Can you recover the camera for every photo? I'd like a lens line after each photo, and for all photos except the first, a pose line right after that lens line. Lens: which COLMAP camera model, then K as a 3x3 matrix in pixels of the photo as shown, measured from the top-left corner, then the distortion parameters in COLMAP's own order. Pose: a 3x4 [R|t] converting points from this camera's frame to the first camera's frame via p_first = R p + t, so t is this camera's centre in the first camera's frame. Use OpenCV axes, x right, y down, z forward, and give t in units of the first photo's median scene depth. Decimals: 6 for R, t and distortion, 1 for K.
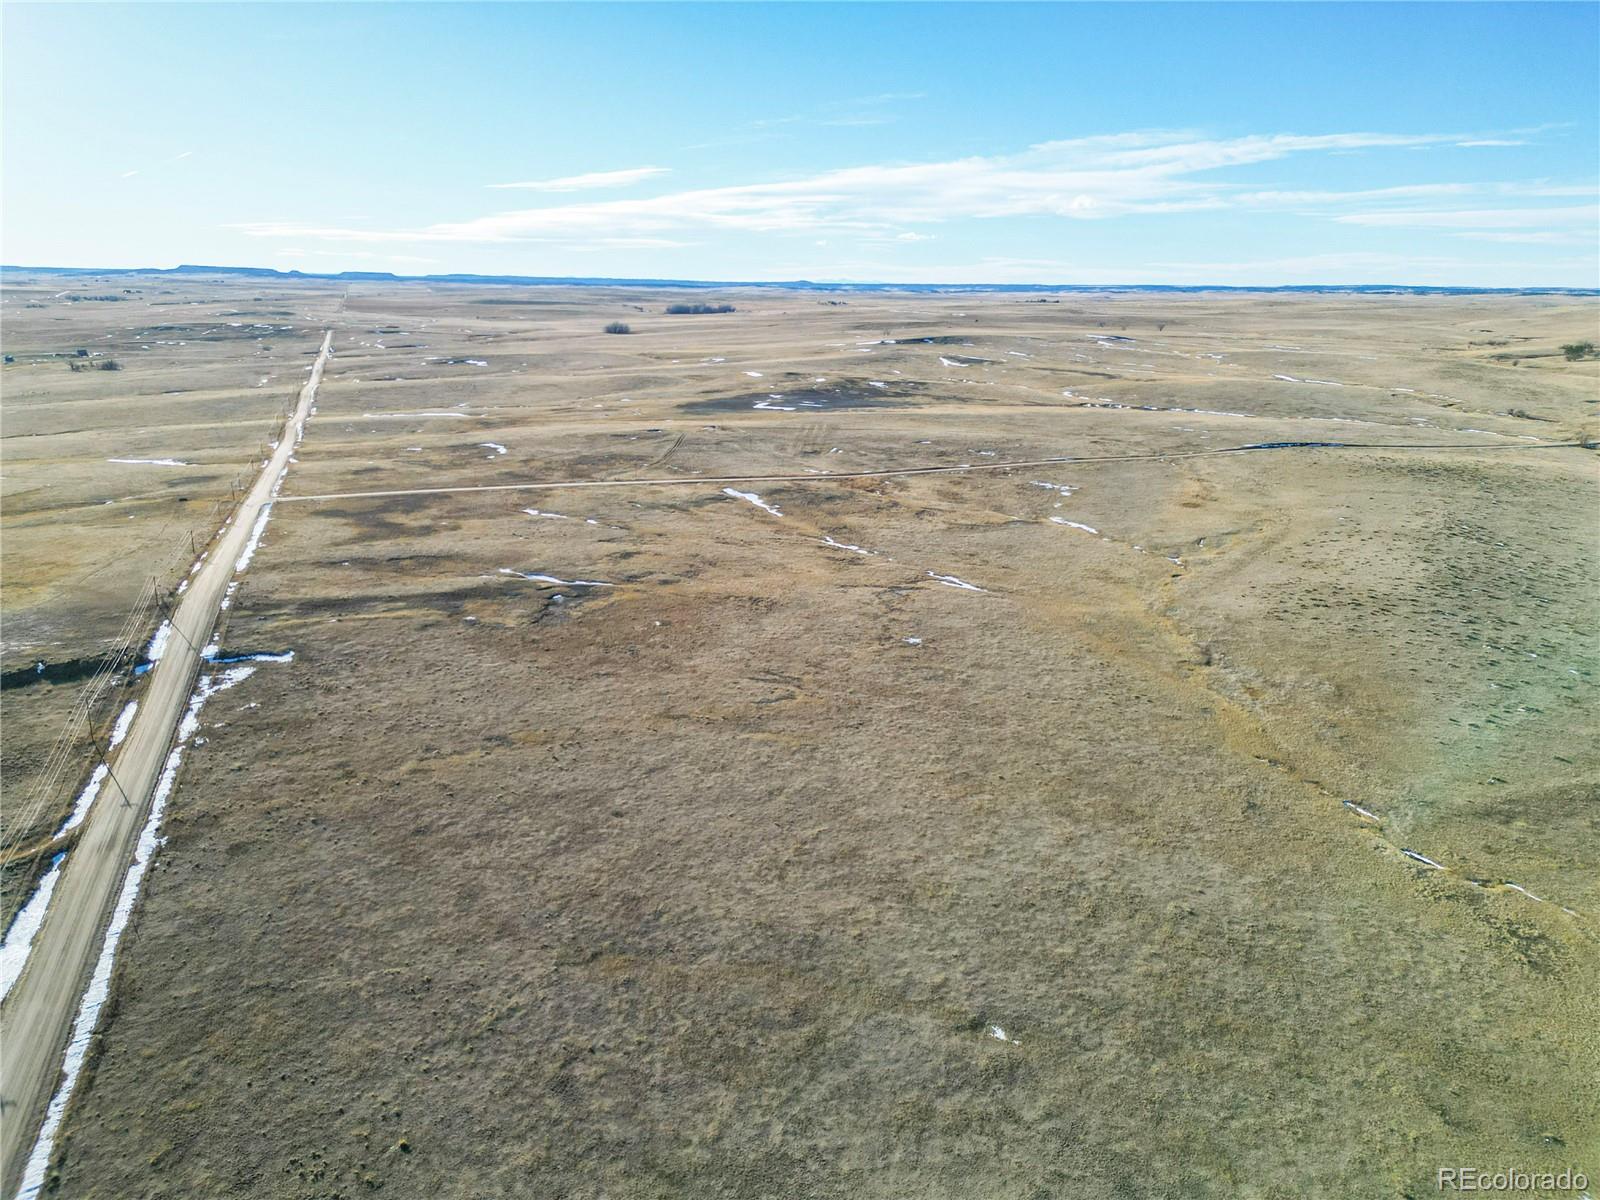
lens RADIAL K [[1111.0, 0, 803.8], [0, 1111.0, 593.4], [0, 0, 1]] dist [0.082910, -0.080192]
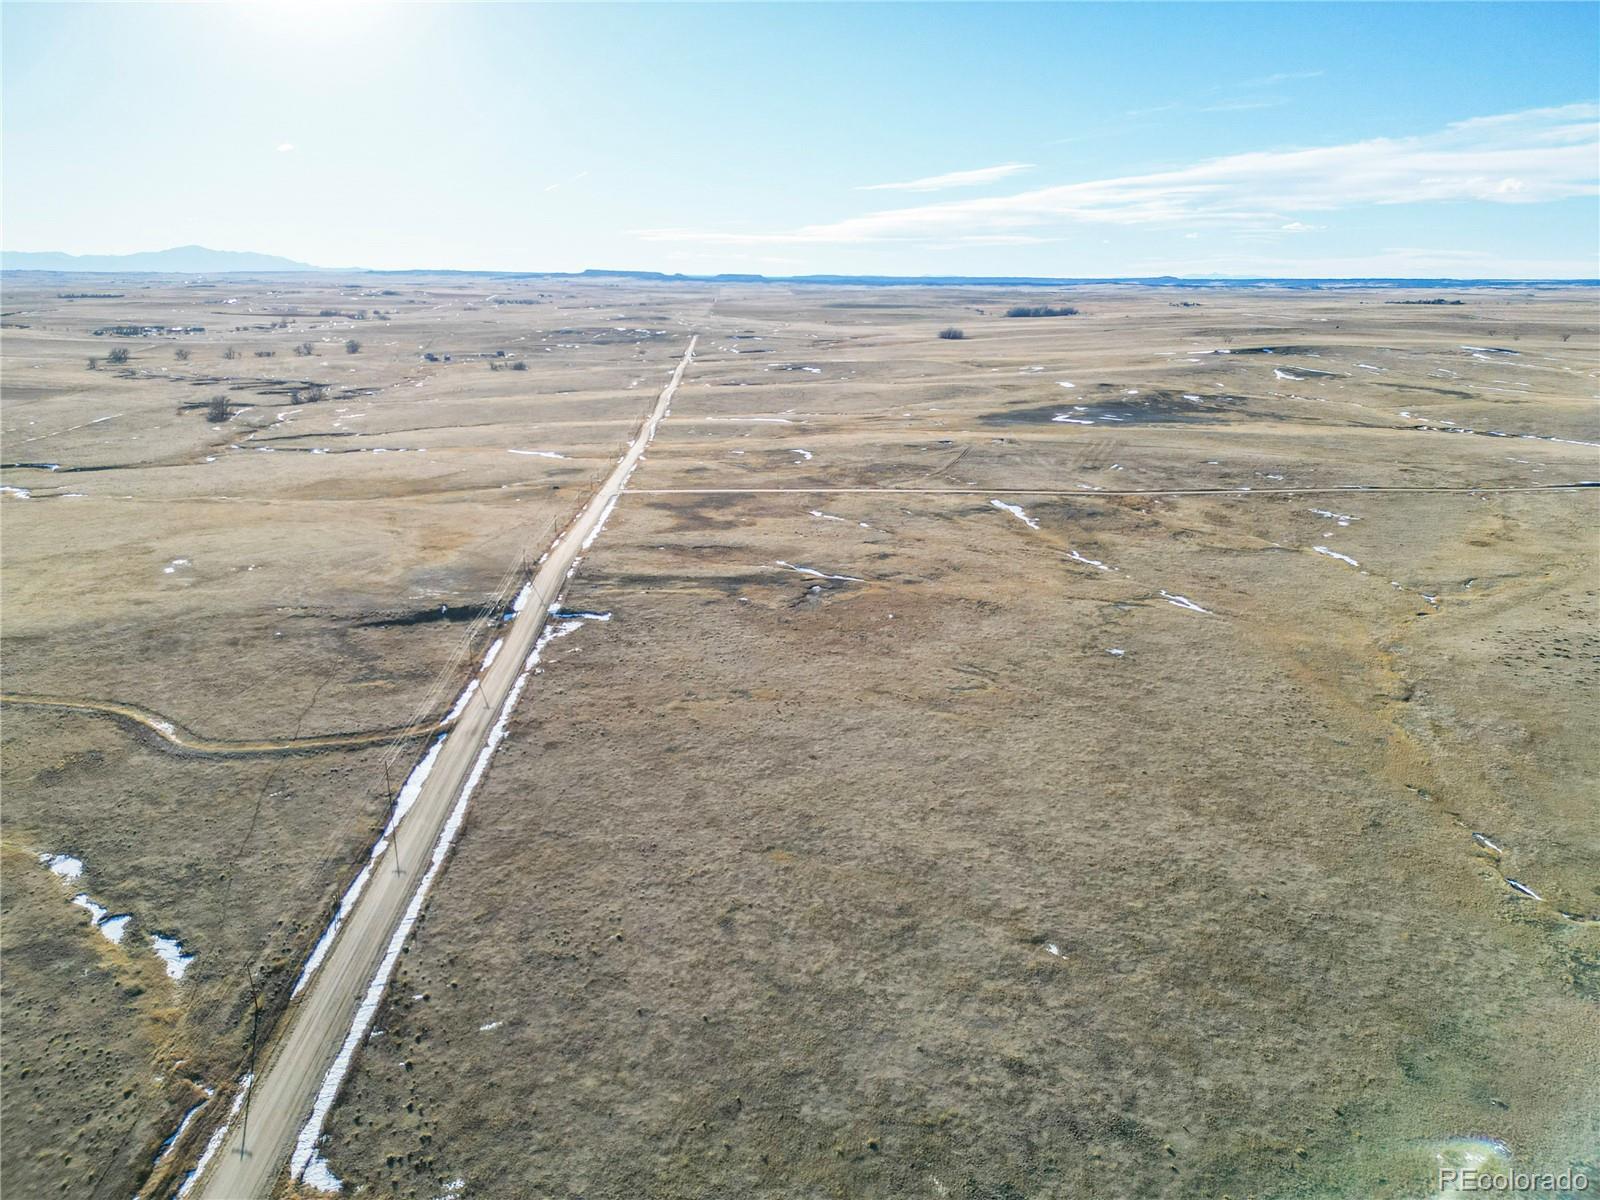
lens RADIAL K [[1111.0, 0, 803.1], [0, 1111.0, 599.9], [0, 0, 1]] dist [0.082910, -0.080192]
pose [[0.954348, 0.080019, -0.287778, 0.118197], [-0.077927, 0.996783, 0.018738, -0.005173], [0.288352, 0.004543, 0.957514, -0.157847]]
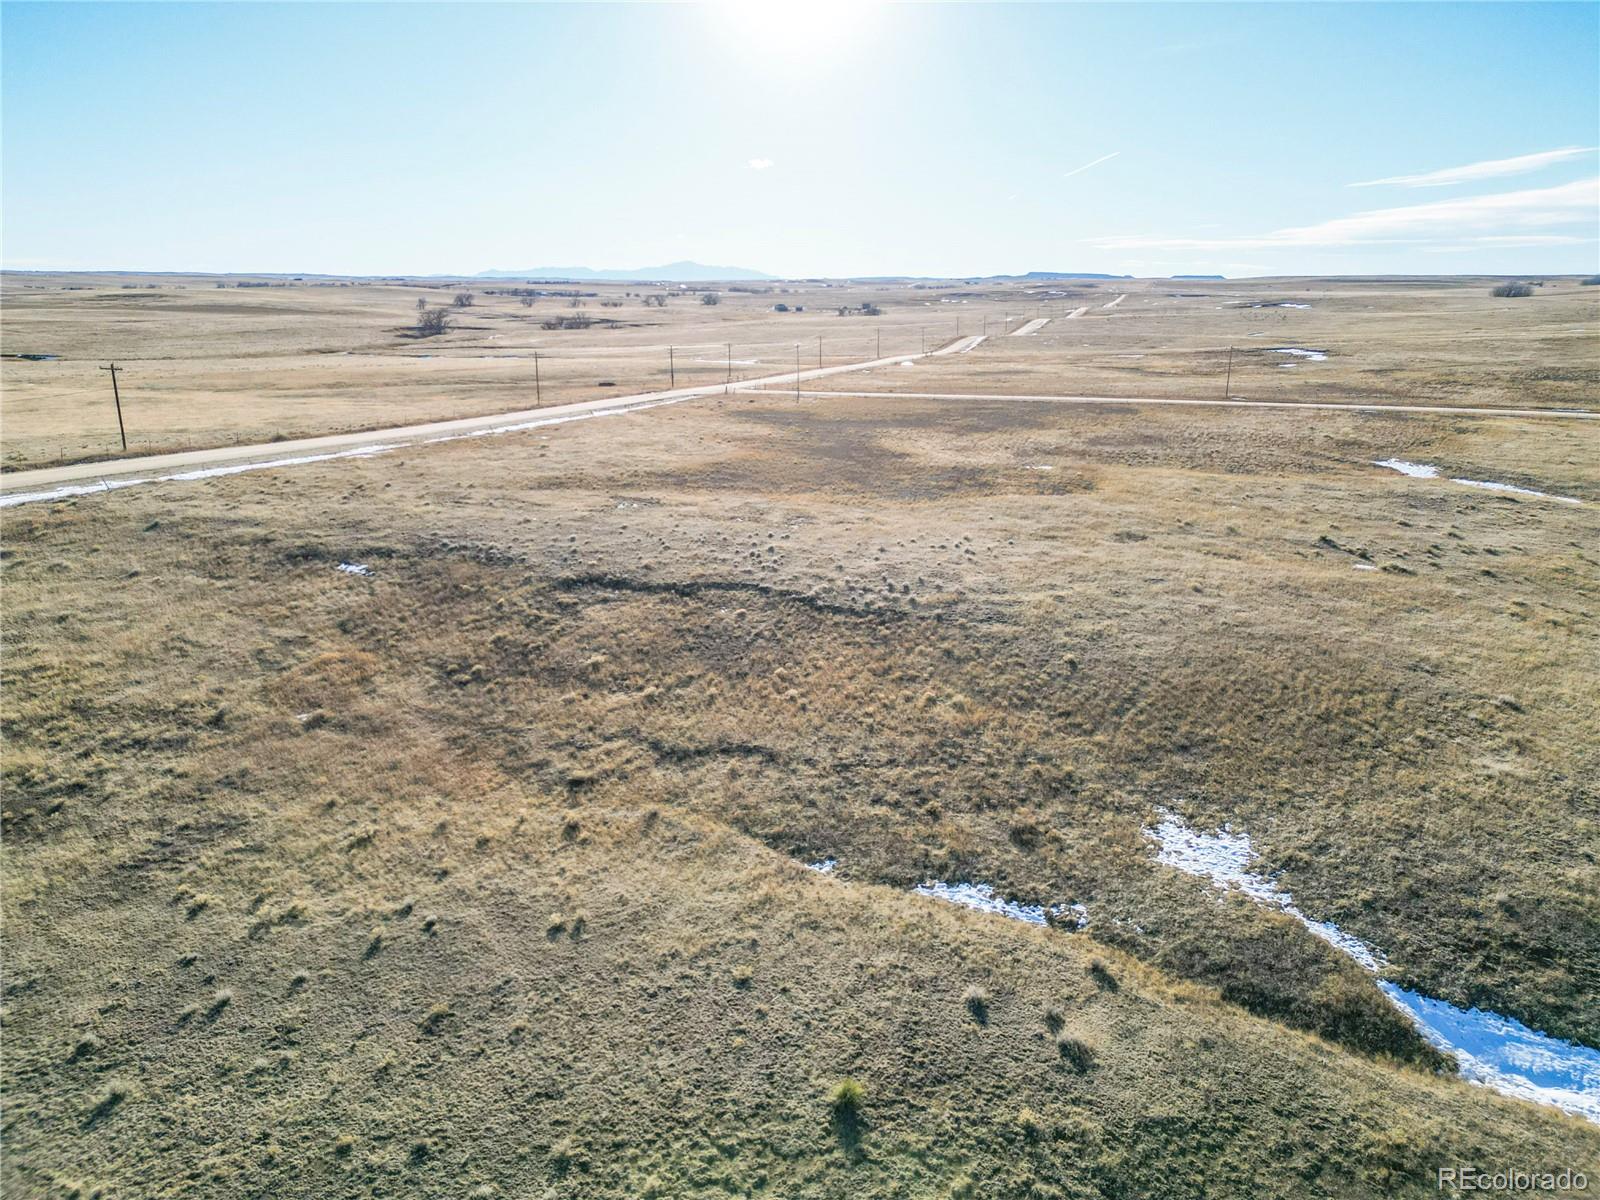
lens RADIAL K [[1111.0, 0, 795.8], [0, 1111.0, 600.7], [0, 0, 1]] dist [0.082910, -0.080192]
pose [[0.772233, 0.168668, -0.612541, -0.270638], [-0.169409, 0.983876, 0.057343, -0.049905], [0.612337, 0.059488, 0.788356, 1.022140]]
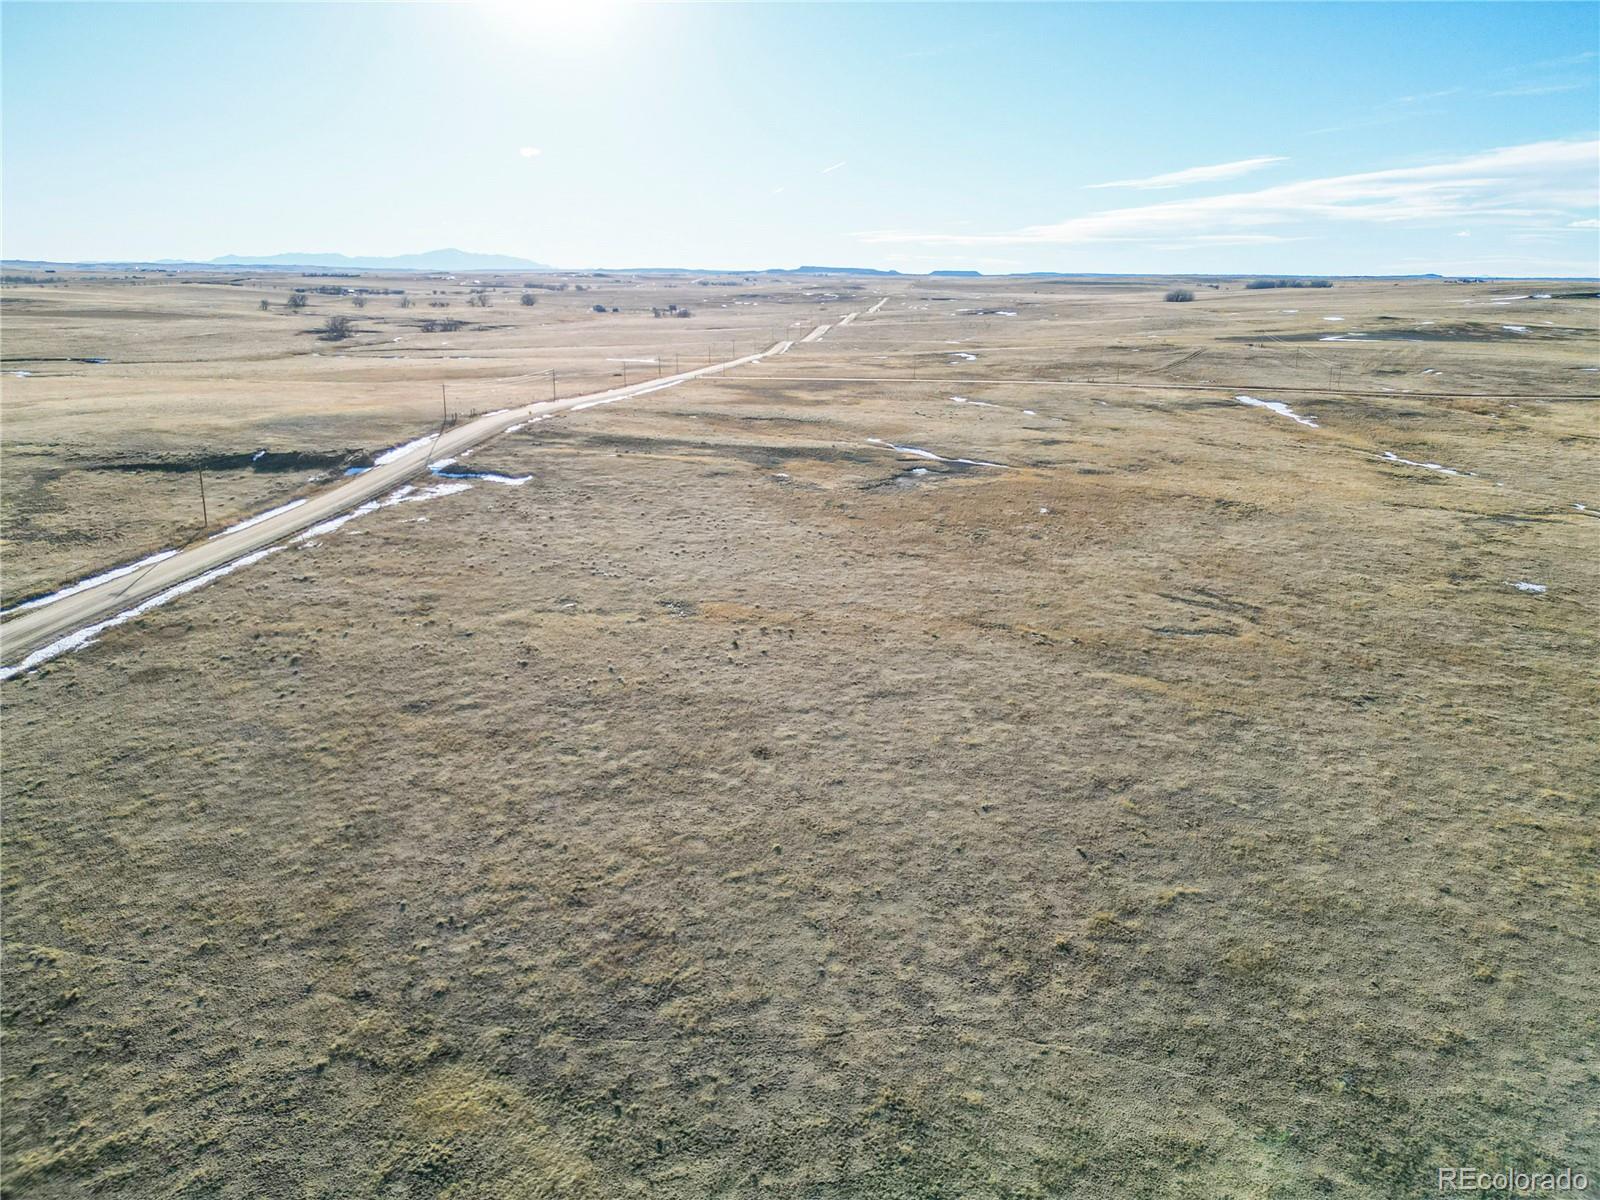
lens RADIAL K [[1111.0, 0, 797.7], [0, 1111.0, 605.1], [0, 0, 1]] dist [0.082910, -0.080192]
pose [[0.880782, 0.133324, -0.454365, 0.040629], [-0.129252, 0.990798, 0.040177, 0.073644], [0.455540, 0.023340, 0.889909, 0.377657]]
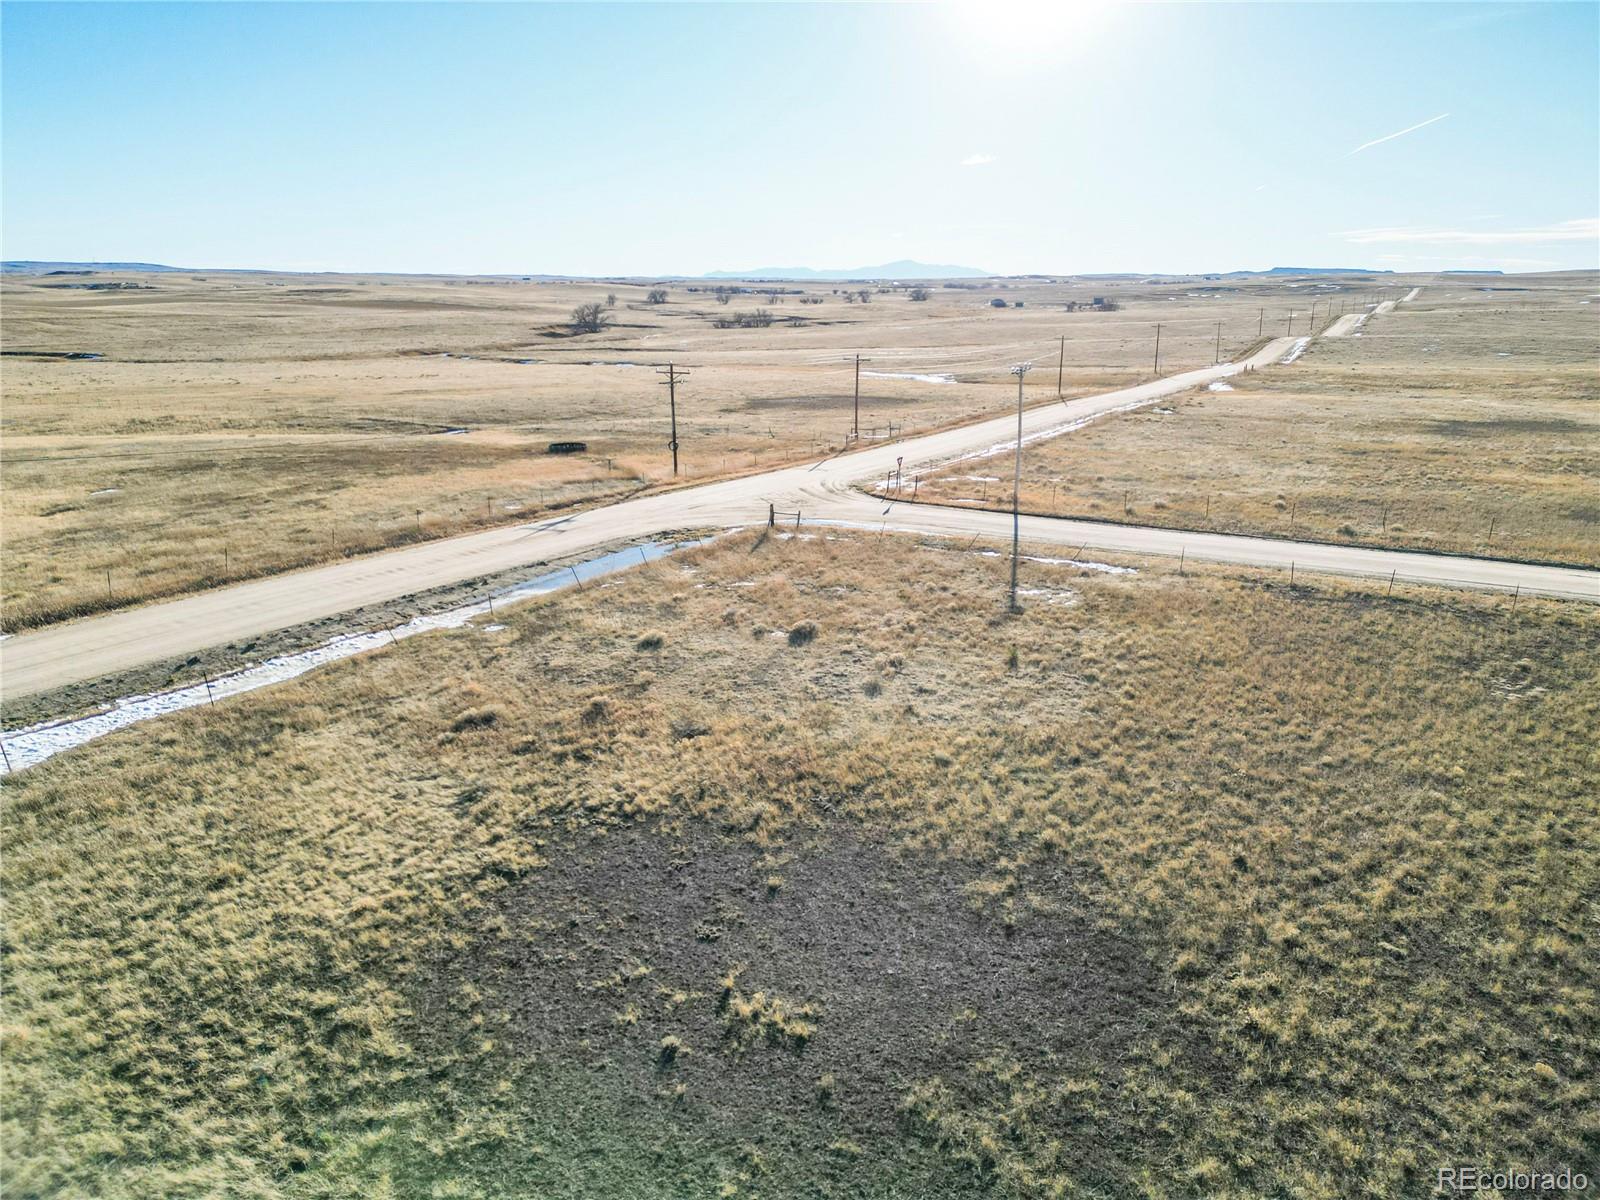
lens RADIAL K [[1111.0, 0, 797.9], [0, 1111.0, 597.2], [0, 0, 1]] dist [0.082910, -0.080192]
pose [[0.641860, 0.202080, -0.739715, -0.544985], [-0.204787, 0.974788, 0.088602, -0.124322], [0.738970, 0.094614, 0.667061, 1.346173]]
